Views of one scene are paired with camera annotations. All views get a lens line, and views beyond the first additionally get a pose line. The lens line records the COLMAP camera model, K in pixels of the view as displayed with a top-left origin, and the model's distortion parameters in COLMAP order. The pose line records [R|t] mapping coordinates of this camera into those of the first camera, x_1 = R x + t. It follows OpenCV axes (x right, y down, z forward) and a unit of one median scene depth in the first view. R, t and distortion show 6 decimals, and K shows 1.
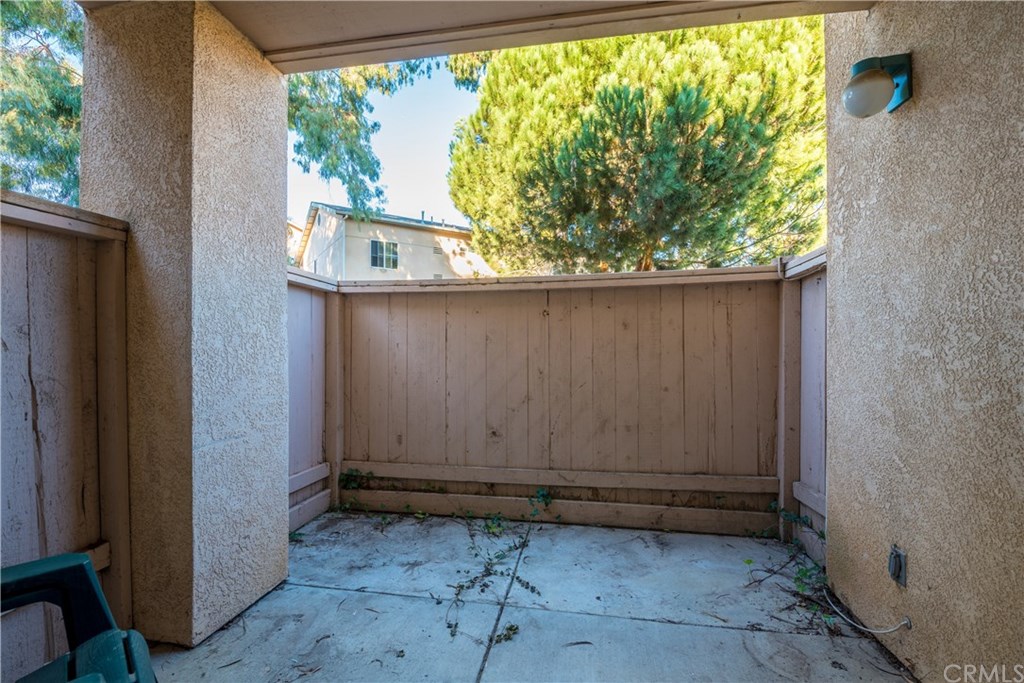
lens RADIAL K [[438.1, 0, 518.8], [0, 438.1, 344.0], [0, 0, 1]] dist [-0.010004, -0.000324]
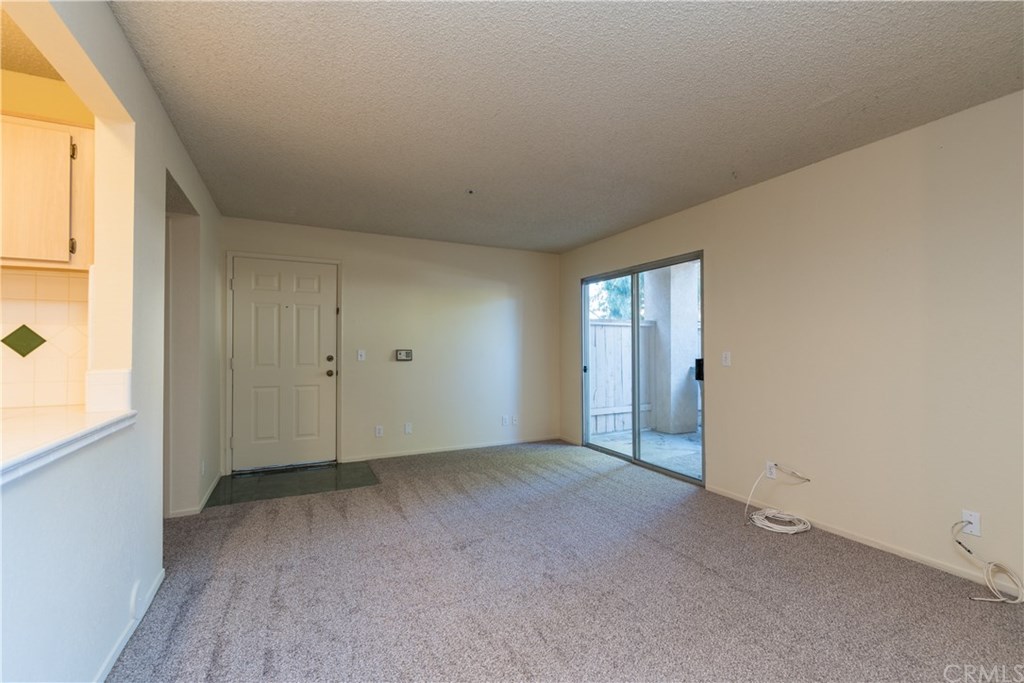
lens RADIAL K [[438.1, 0, 518.8], [0, 438.1, 344.0], [0, 0, 1]] dist [-0.010004, -0.000324]
pose [[0.590744, -0.005471, -0.806840, 1.506997], [-0.000399, 0.999975, -0.007072, -0.052228], [0.806859, 0.004499, 0.590727, -2.269699]]
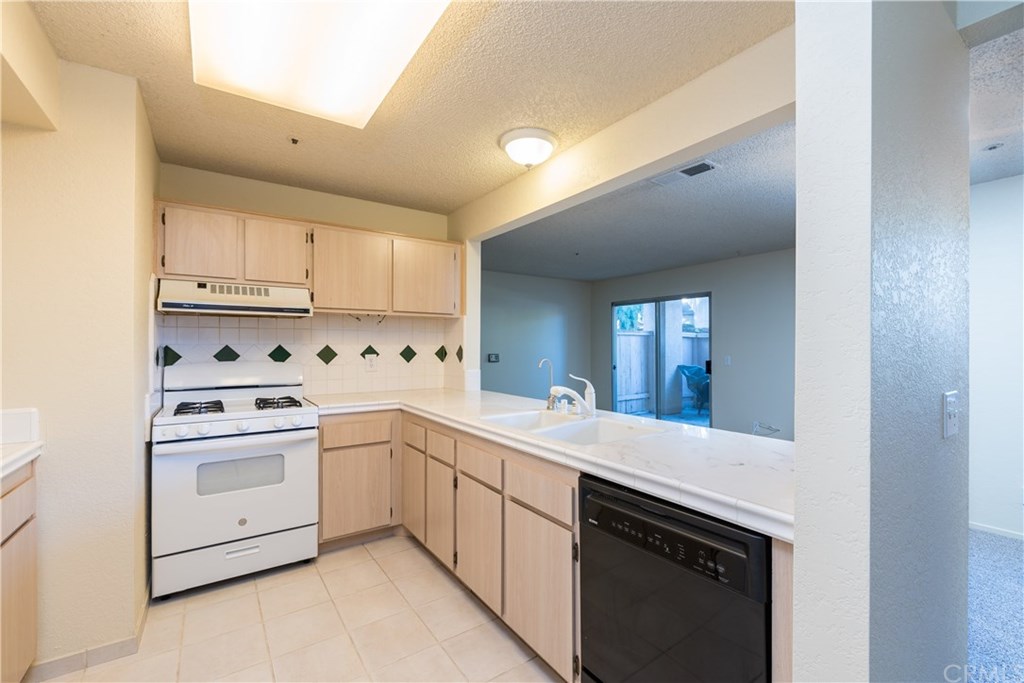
lens RADIAL K [[427.2, 0, 513.8], [0, 427.2, 346.2], [0, 0, 1]] dist [-0.000522, -0.000076]
pose [[0.682511, 0.000264, -0.730875, 1.690243], [-0.000712, 1.000000, -0.000303, -0.105797], [0.730875, 0.000728, 0.682511, -3.706620]]
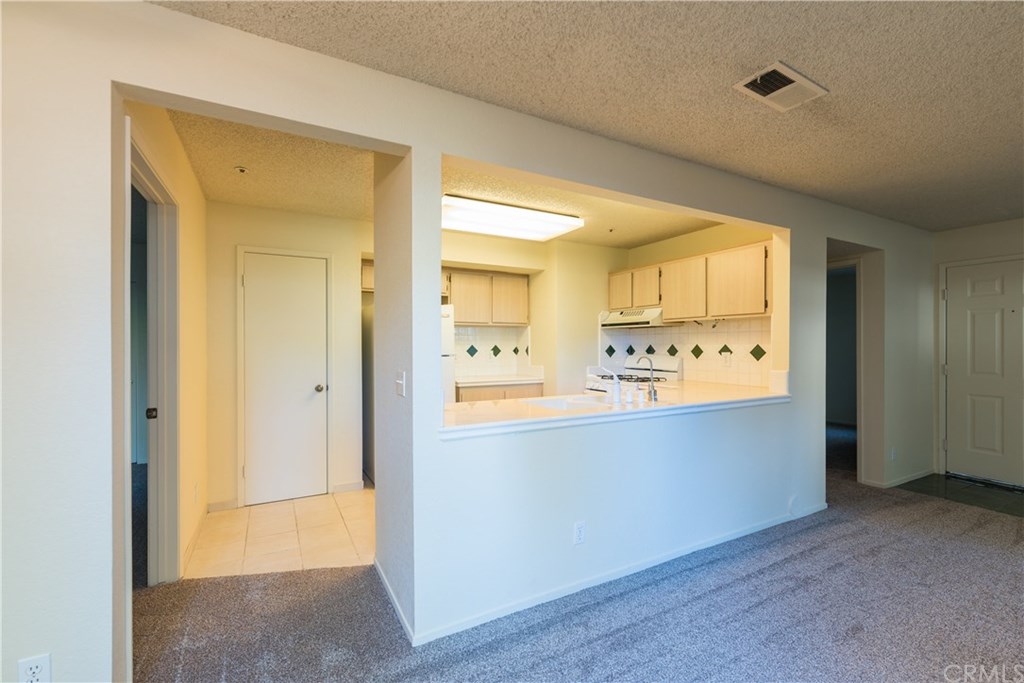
lens RADIAL K [[438.1, 0, 518.8], [0, 438.1, 344.0], [0, 0, 1]] dist [-0.010004, -0.000324]
pose [[-0.789317, -0.000744, -0.613986, 2.170356], [-0.000677, 1.000000, -0.000342, -0.111131], [0.613986, 0.000146, -0.789317, -1.626833]]
